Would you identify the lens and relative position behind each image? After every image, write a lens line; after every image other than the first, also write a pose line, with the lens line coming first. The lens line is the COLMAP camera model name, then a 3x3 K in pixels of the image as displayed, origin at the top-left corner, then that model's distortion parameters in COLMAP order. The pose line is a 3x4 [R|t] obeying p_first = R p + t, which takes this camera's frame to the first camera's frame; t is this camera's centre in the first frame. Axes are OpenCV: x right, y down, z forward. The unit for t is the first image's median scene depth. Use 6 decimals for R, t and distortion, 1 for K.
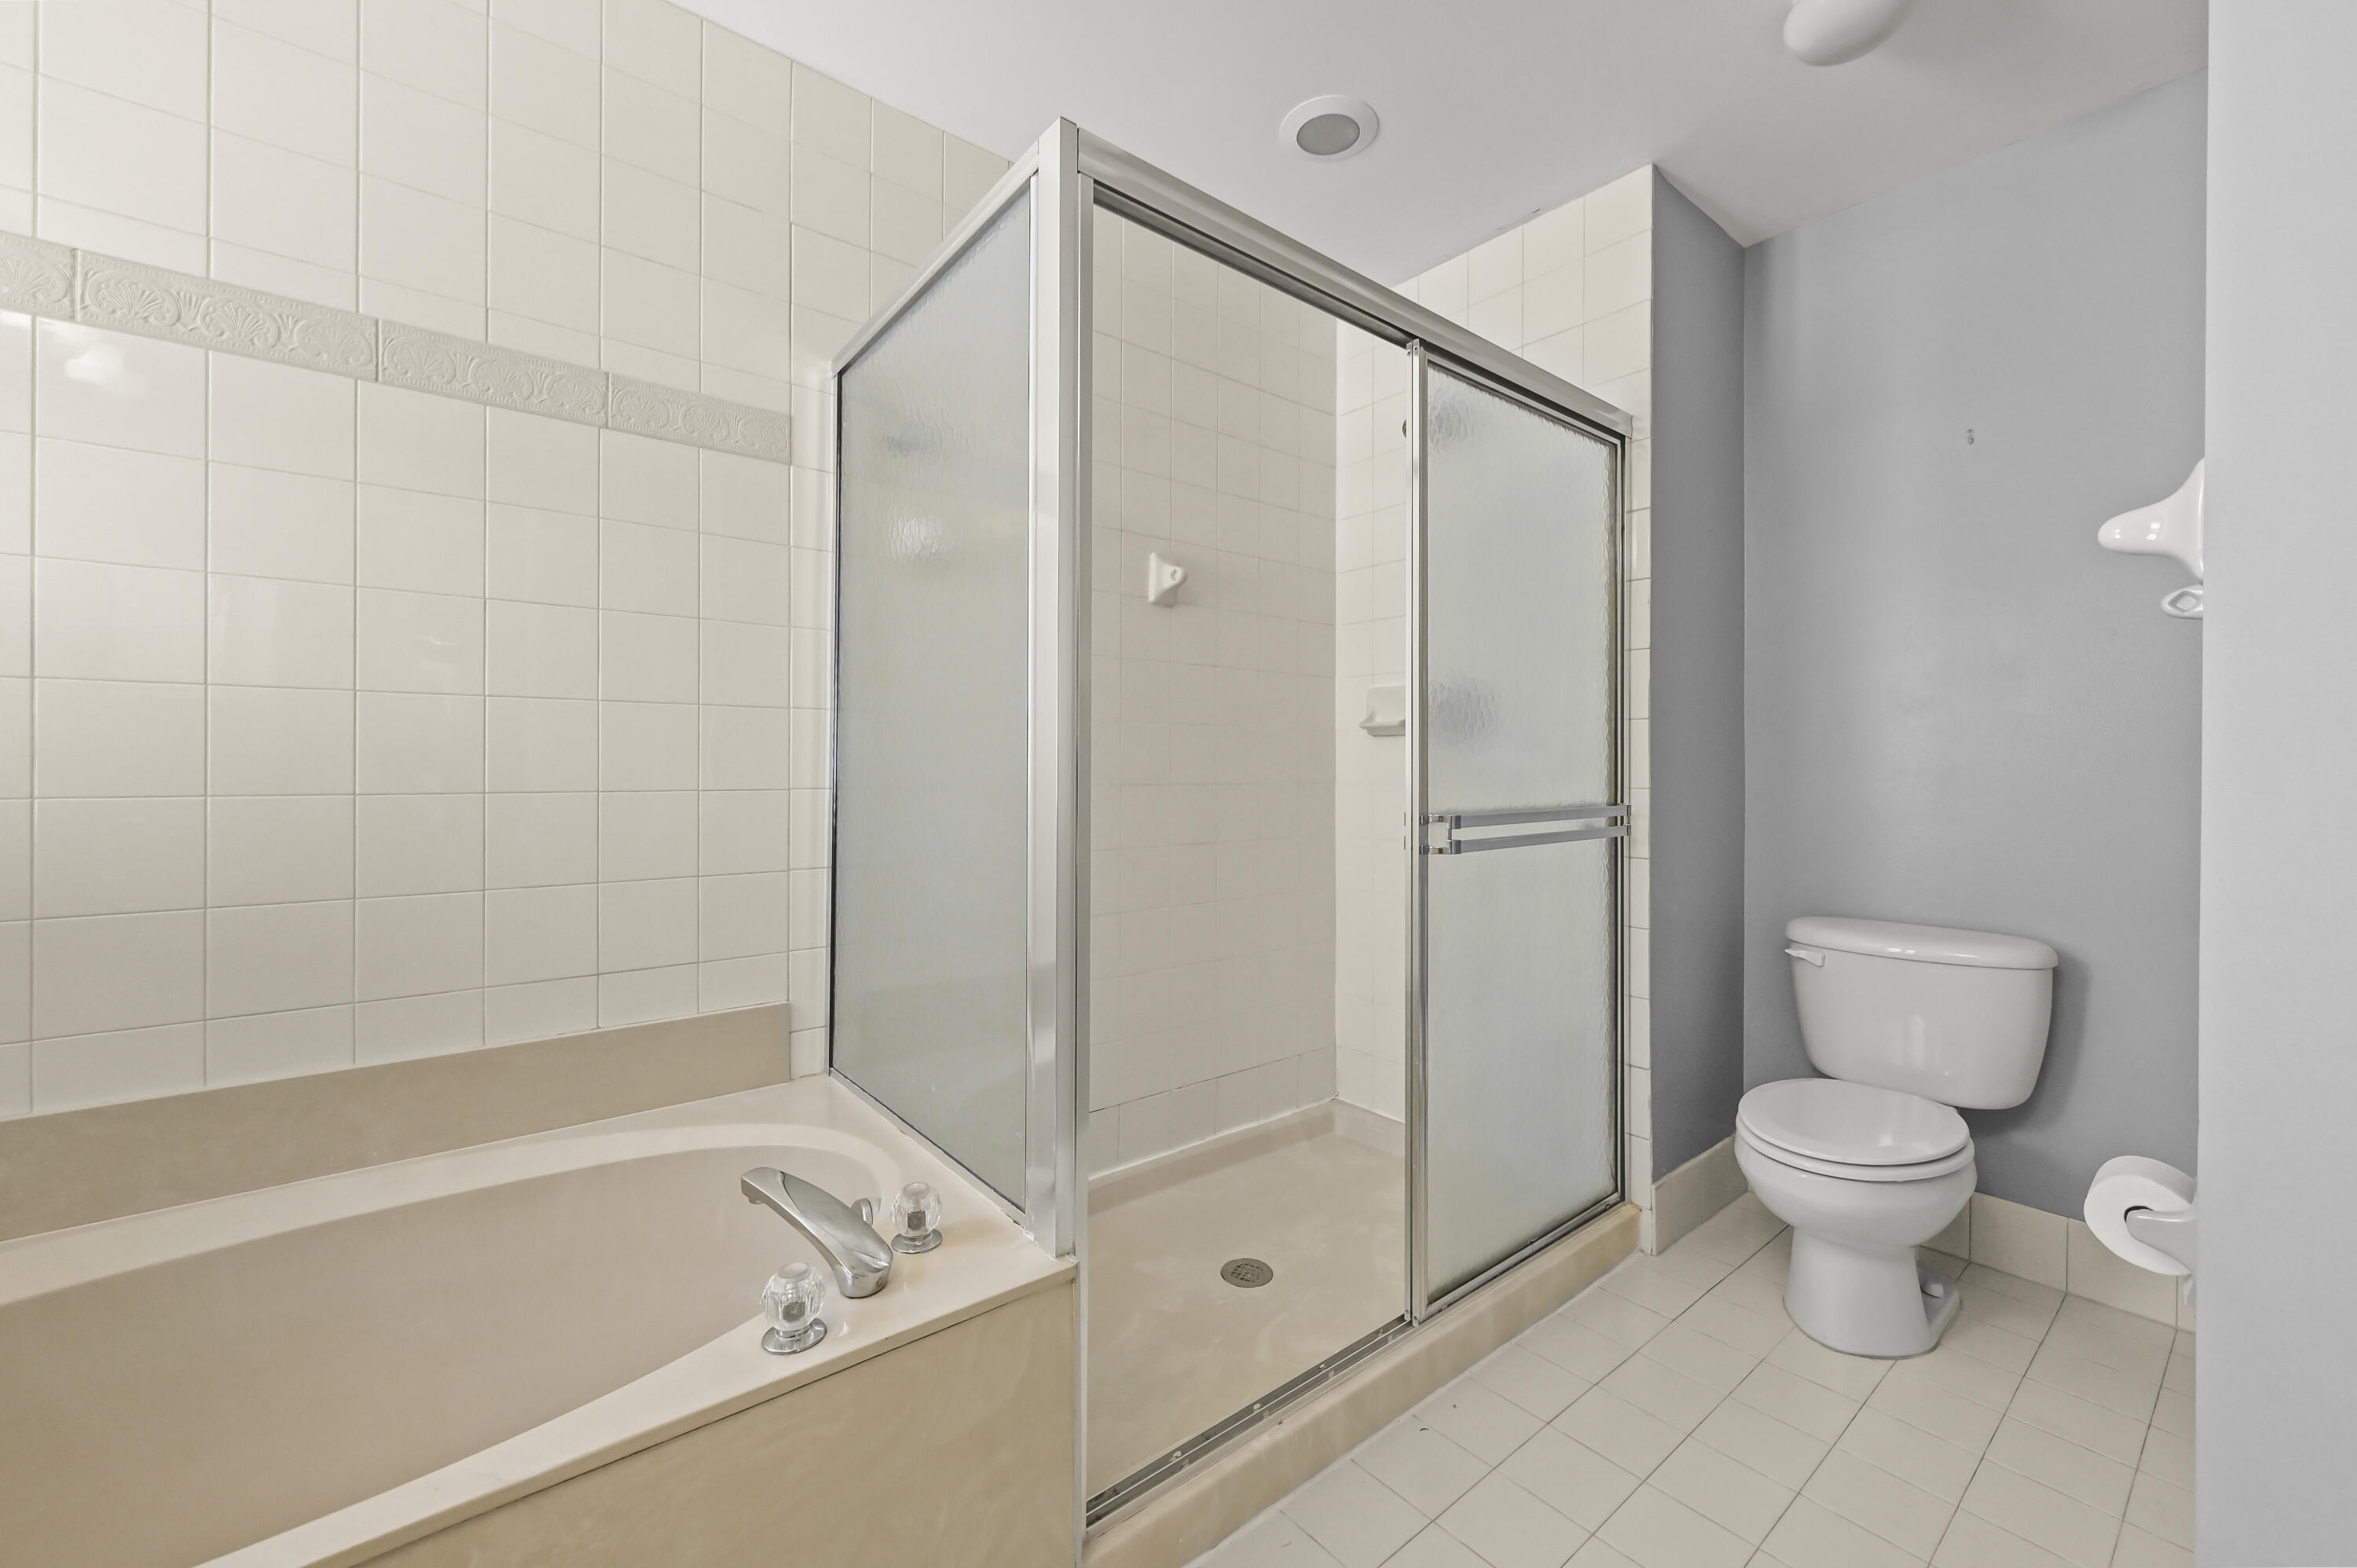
lens RADIAL K [[929.6, 0, 1179.2], [0, 929.6, 775.5], [0, 0, 1]] dist [-0.006569, -0.000422]
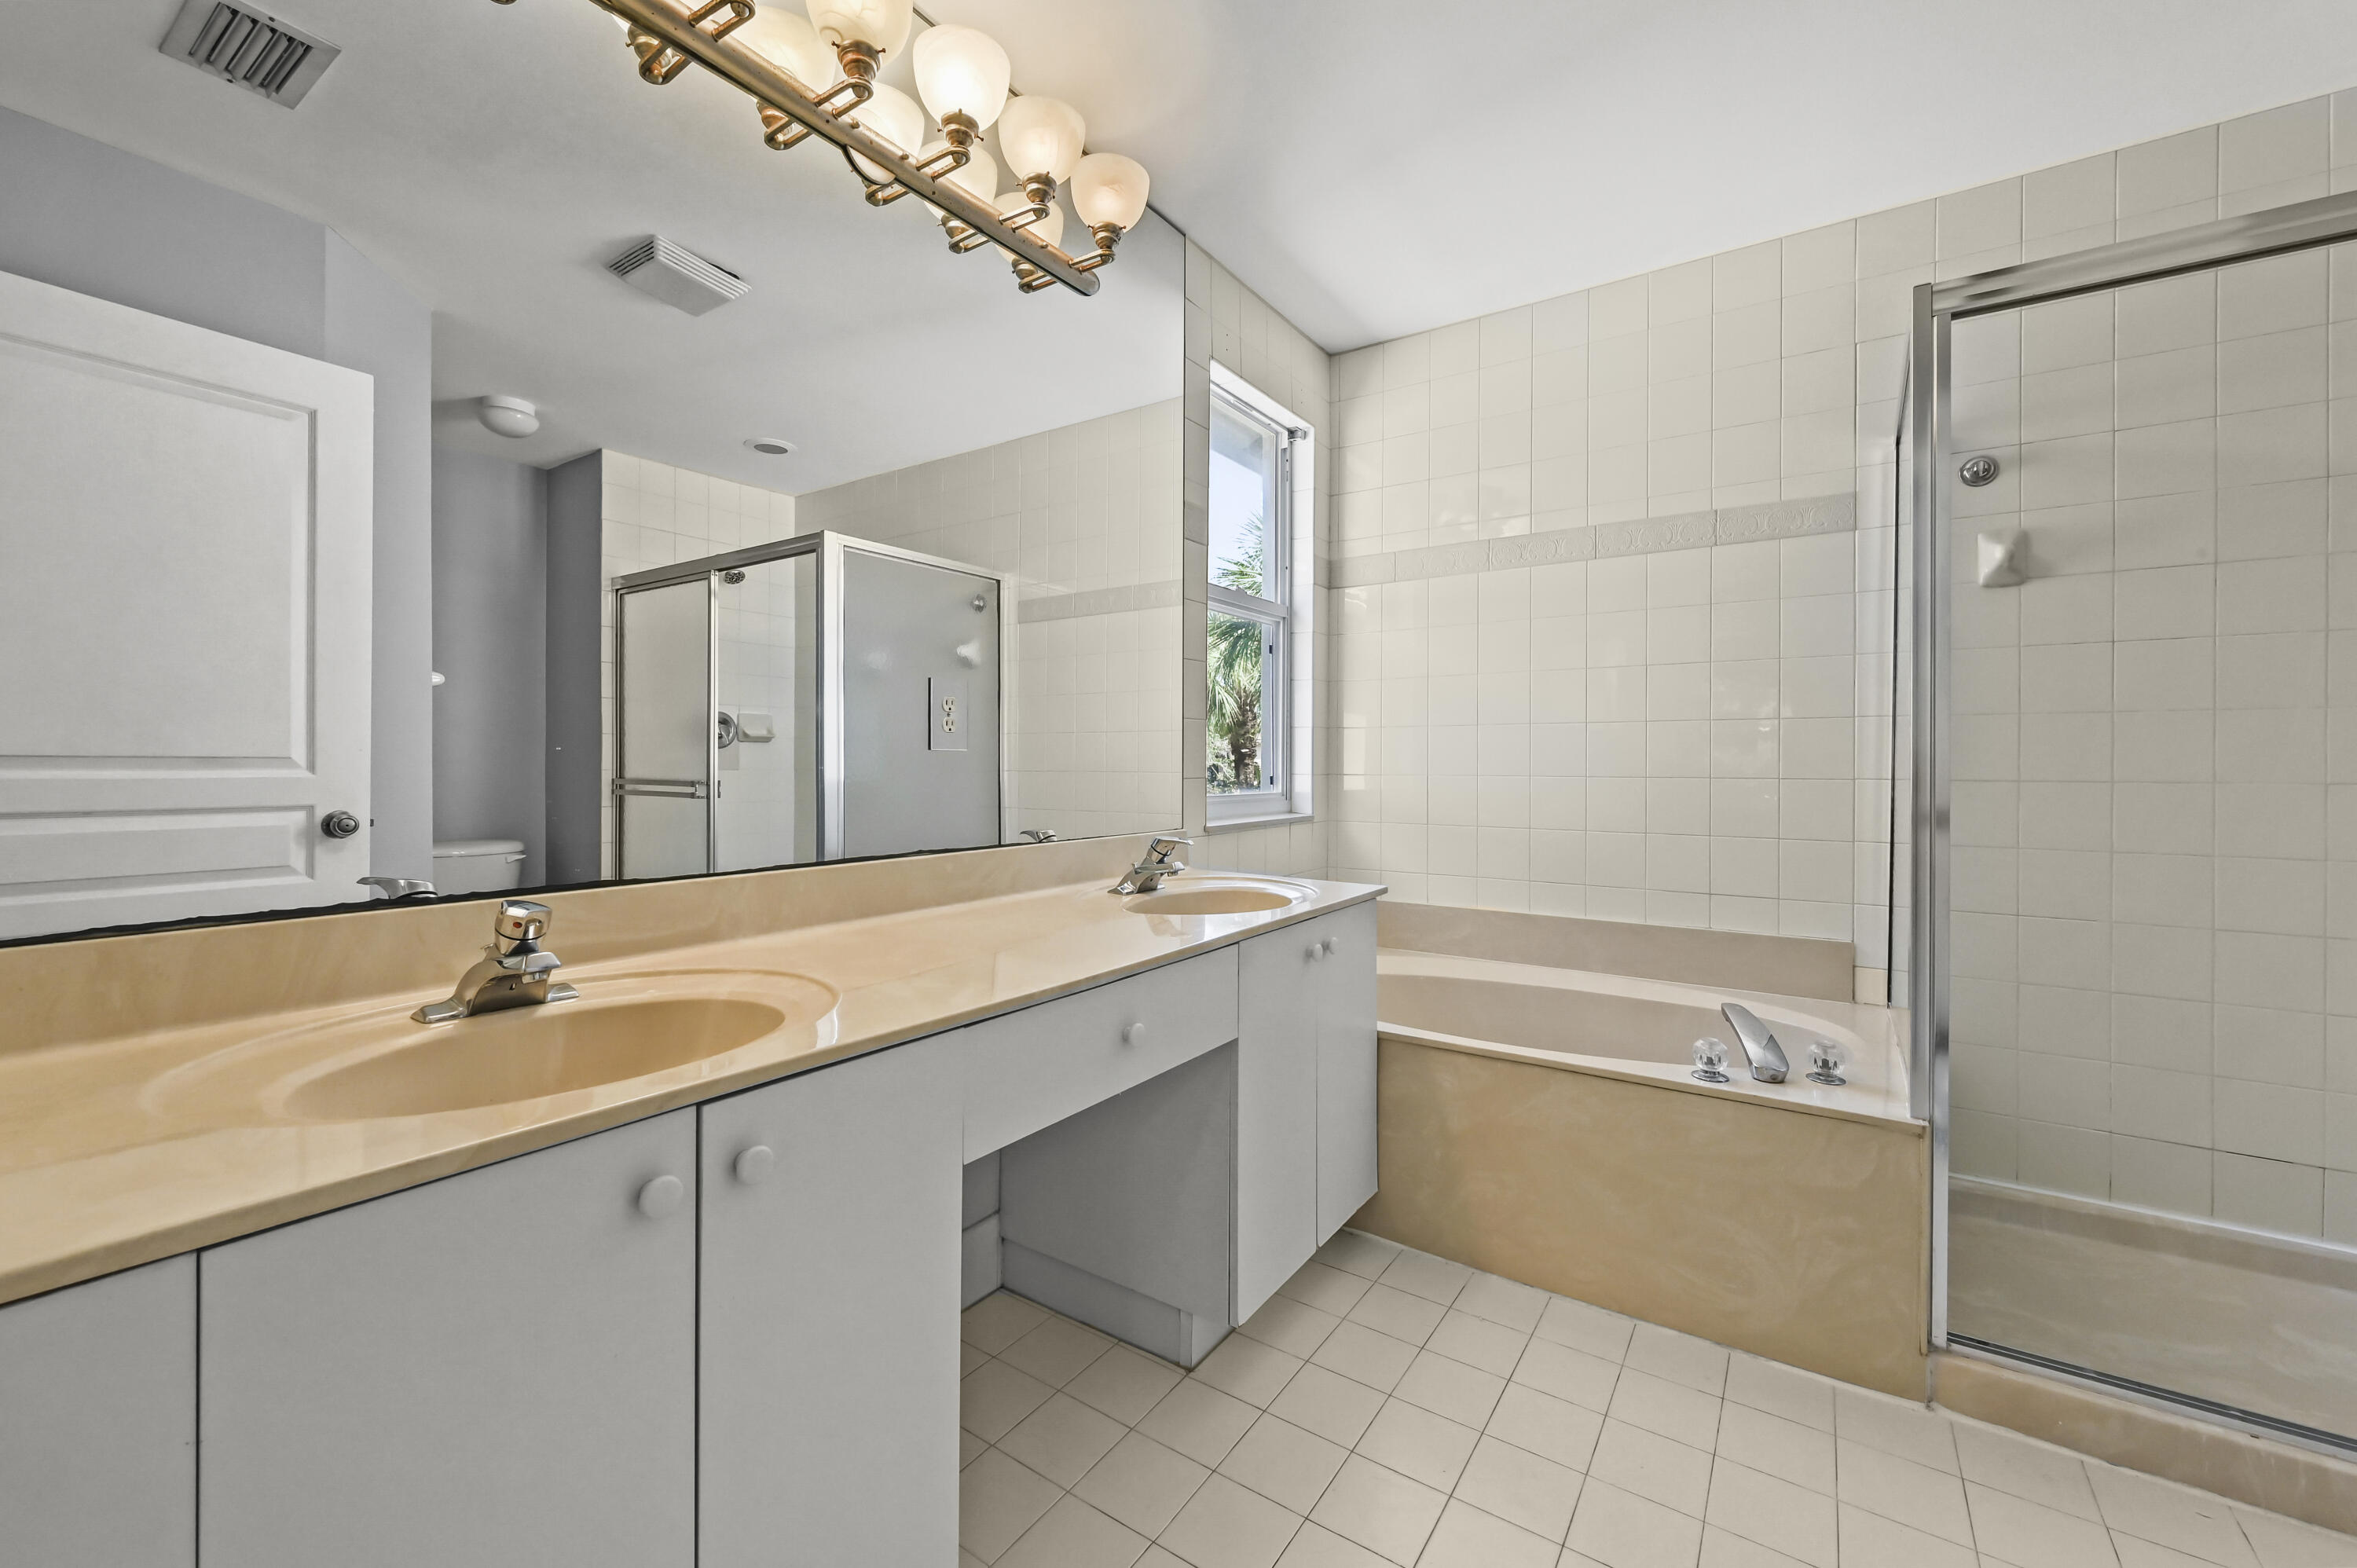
lens RADIAL K [[929.6, 0, 1180.1], [0, 929.6, 771.1], [0, 0, 1]] dist [-0.006569, -0.000422]
pose [[0.287974, 0.005654, -0.957622, 0.602227], [-0.004205, 0.999980, 0.004640, 0.001952], [0.957629, 0.002691, 0.287992, -0.306129]]
